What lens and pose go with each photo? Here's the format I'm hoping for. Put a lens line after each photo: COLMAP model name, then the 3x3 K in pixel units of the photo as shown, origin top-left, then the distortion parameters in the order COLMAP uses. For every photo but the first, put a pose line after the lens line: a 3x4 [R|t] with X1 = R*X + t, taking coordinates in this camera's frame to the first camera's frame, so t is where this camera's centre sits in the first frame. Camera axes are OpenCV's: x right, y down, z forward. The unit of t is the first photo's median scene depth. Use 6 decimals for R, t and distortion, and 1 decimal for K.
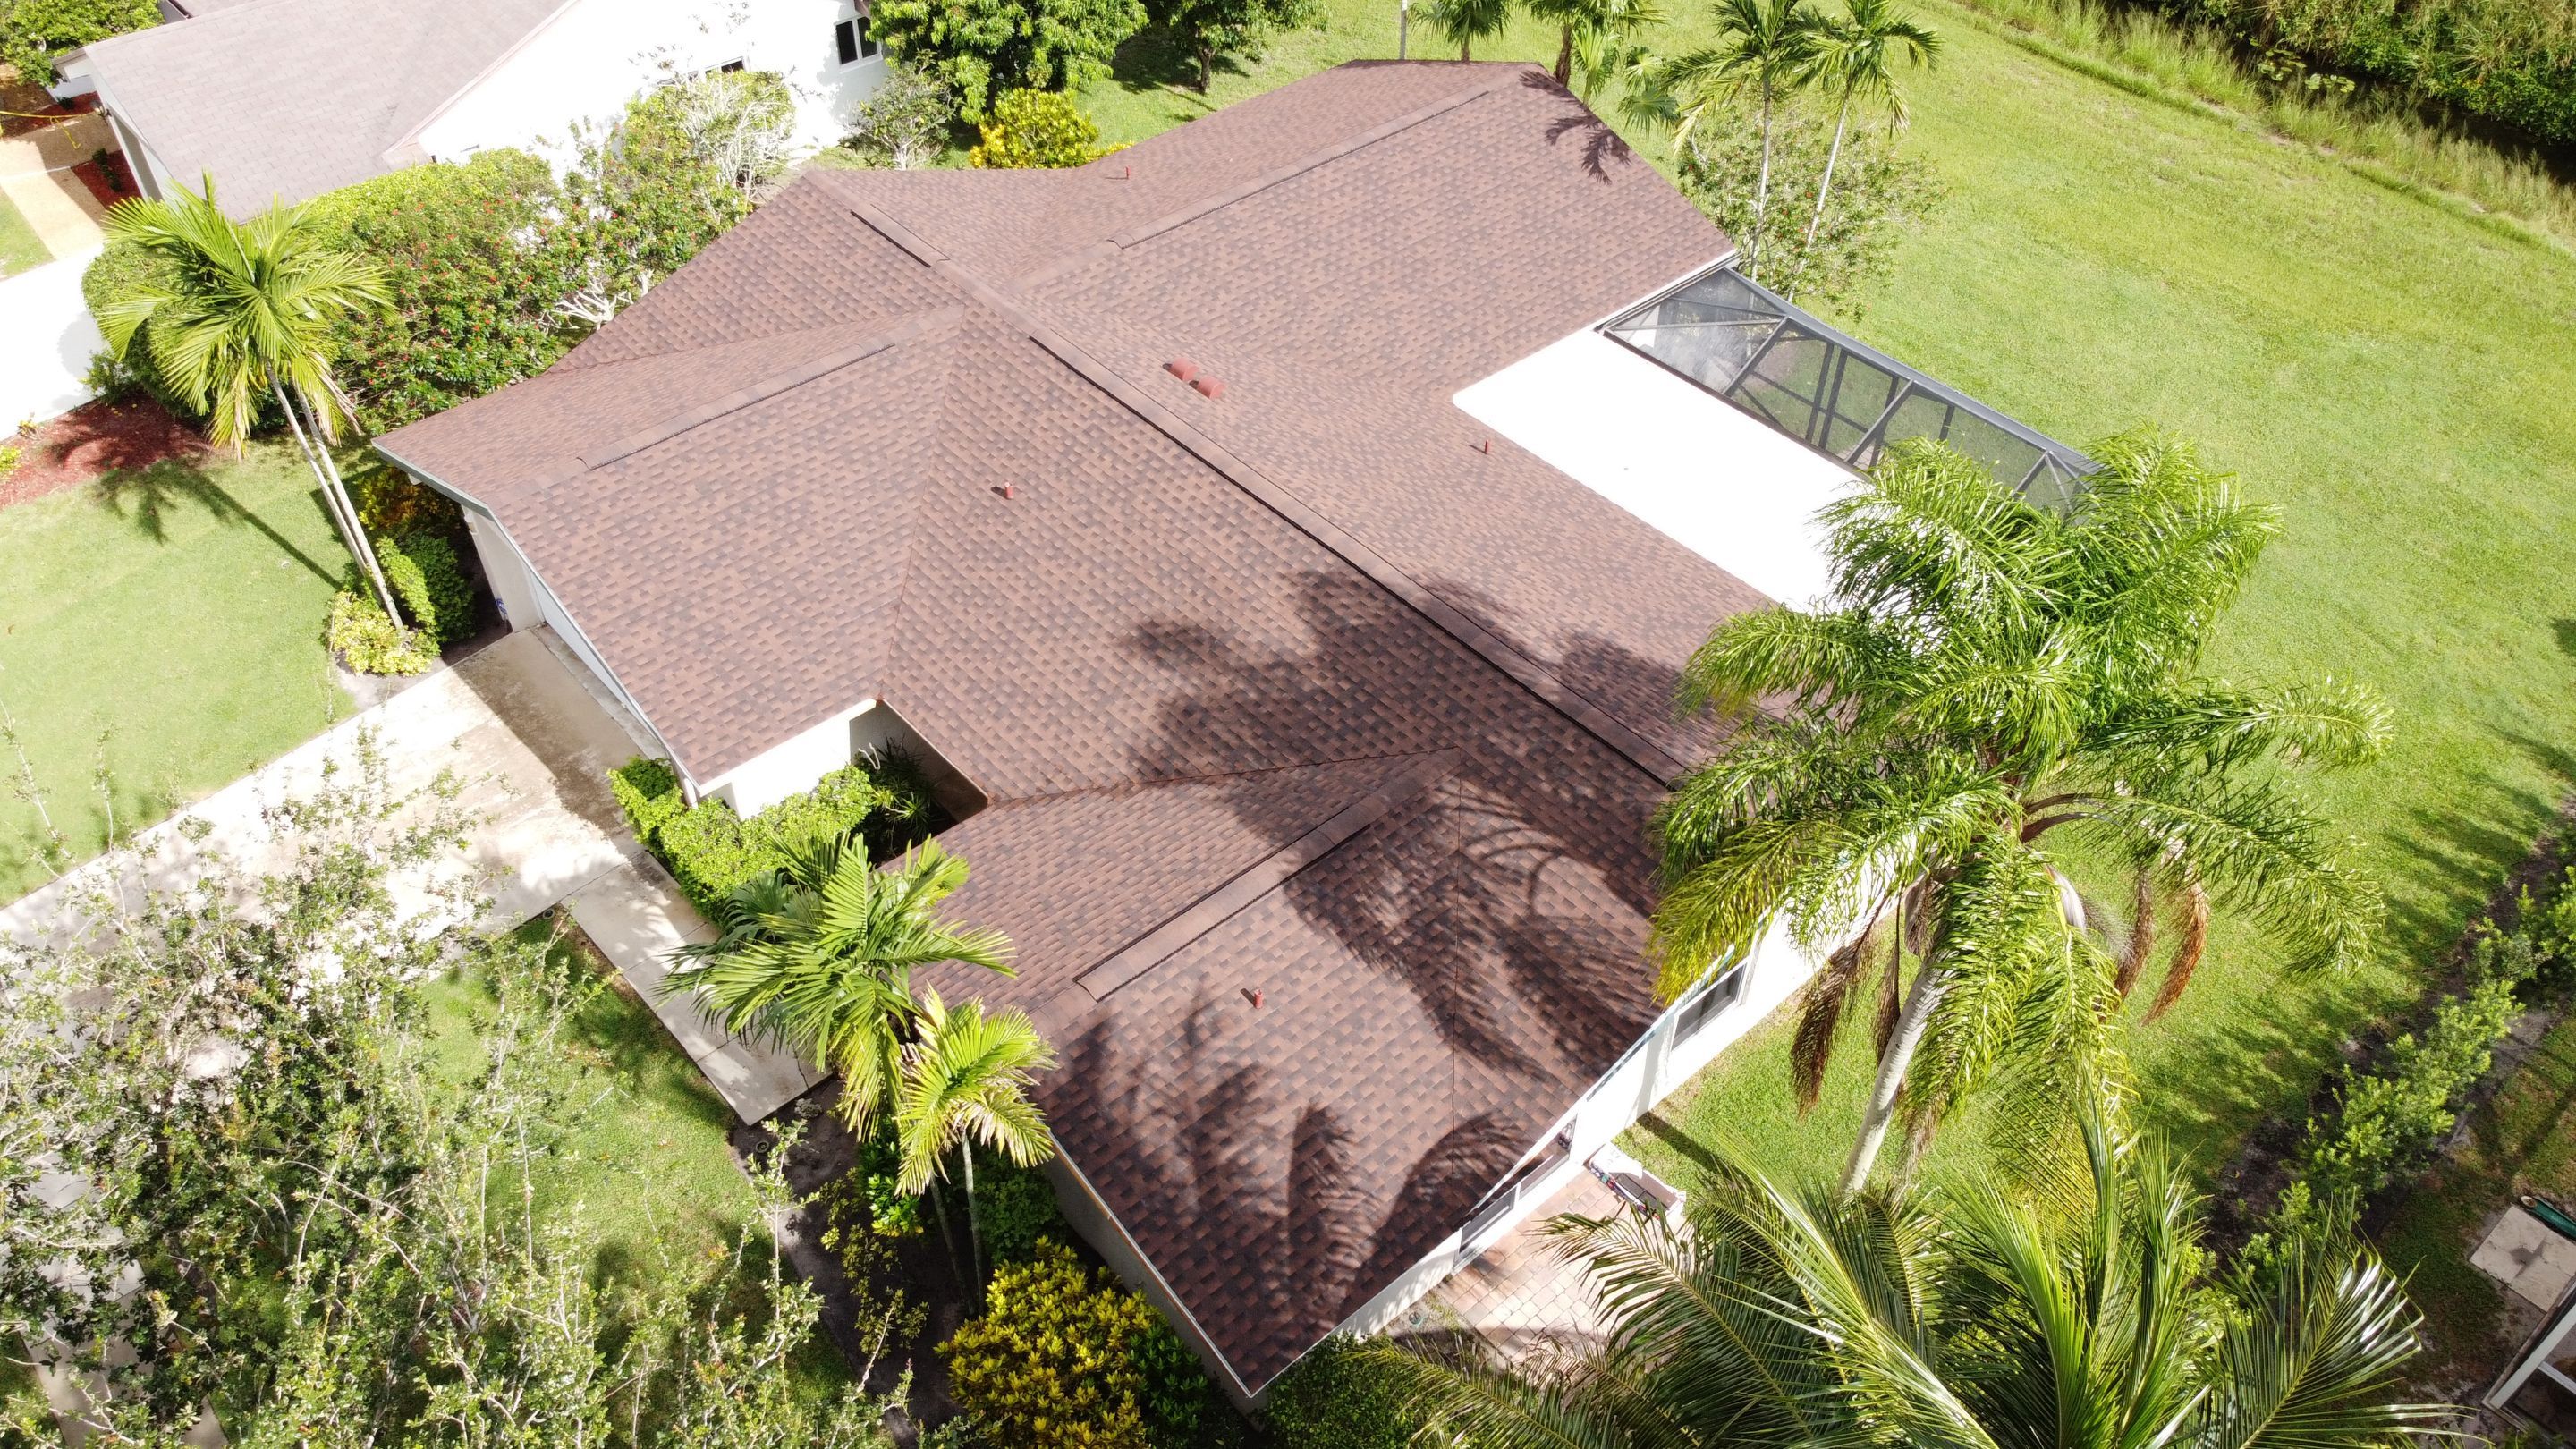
lens RADIAL K [[1953.5, 0, 1288.0], [0, 1953.5, 724.5], [0, 0, 1]] dist [0.001964, 0.001631]
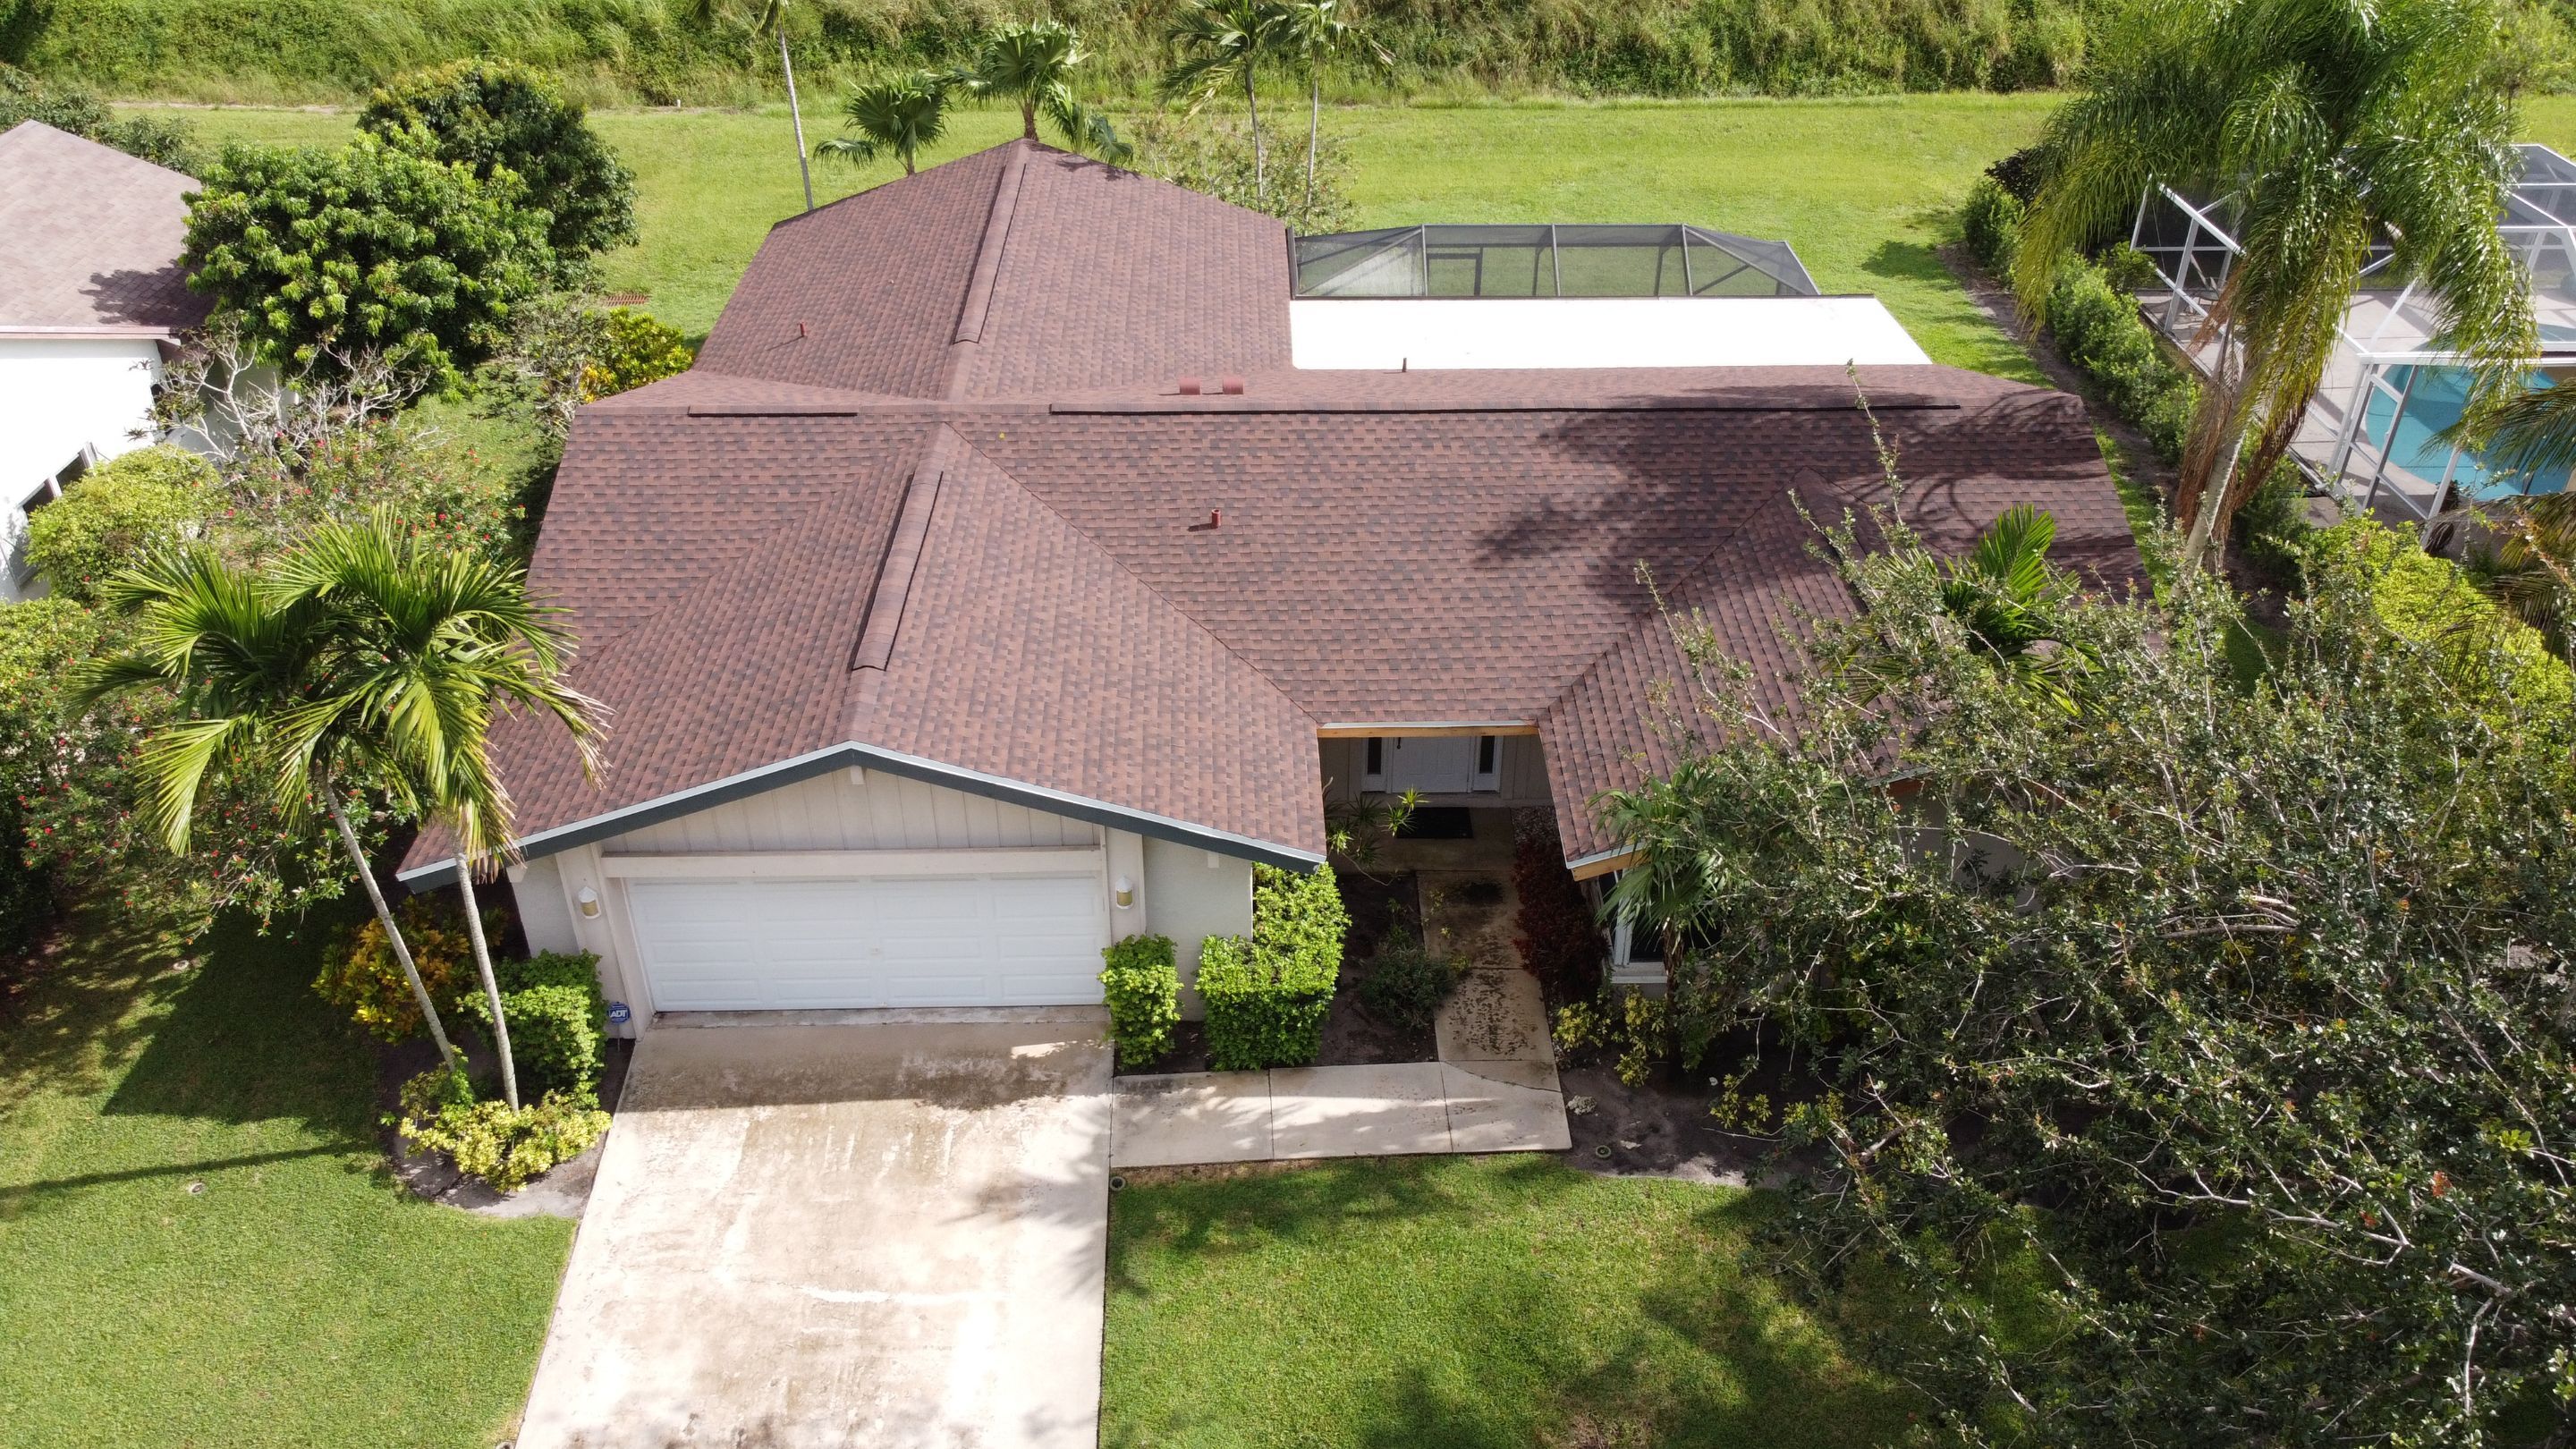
lens RADIAL K [[1953.5, 0, 1288.0], [0, 1953.5, 724.5], [0, 0, 1]] dist [0.001964, 0.001631]
pose [[0.637527, -0.428150, 0.640505, -0.688459], [0.528020, 0.848220, 0.041434, -0.051588], [-0.561030, 0.311784, 0.766835, 0.266234]]
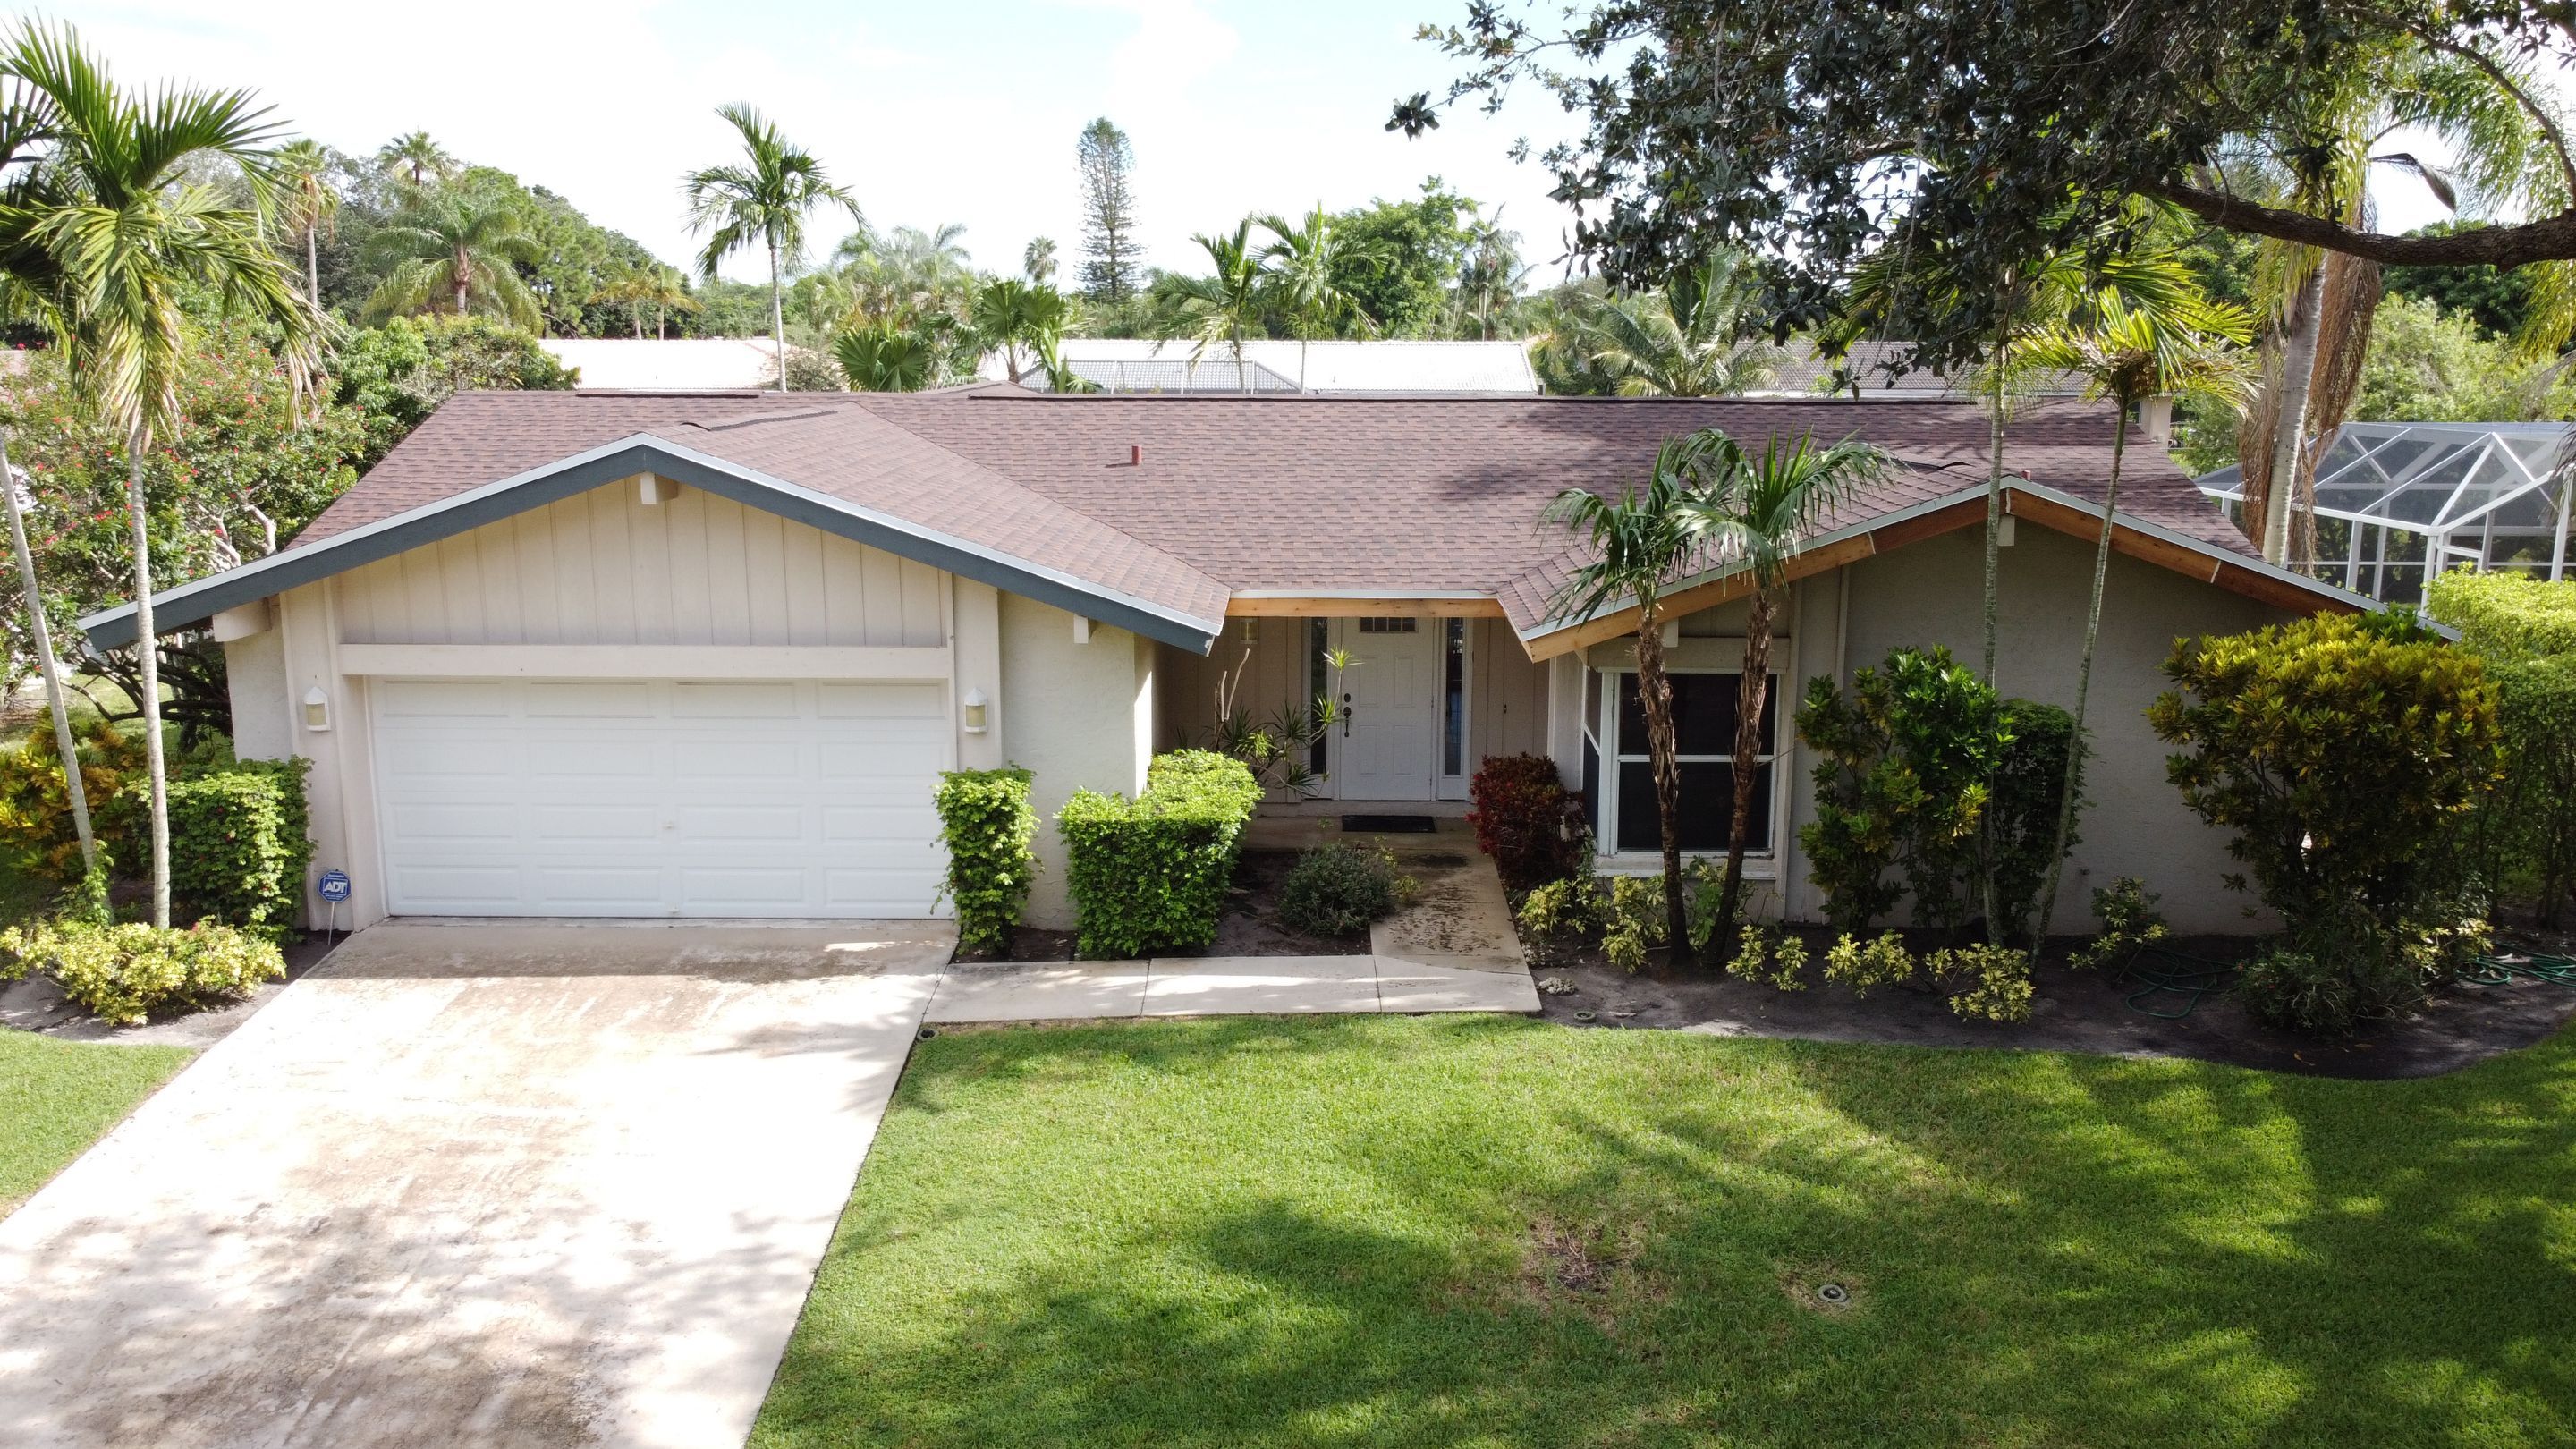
lens RADIAL K [[1953.5, 0, 1288.0], [0, 1953.5, 724.5], [0, 0, 1]] dist [0.001964, 0.001631]
pose [[0.663785, -0.144733, 0.733786, -0.655390], [0.511695, 0.803432, -0.304411, 0.231971], [-0.545489, 0.577538, 0.607365, 0.476614]]
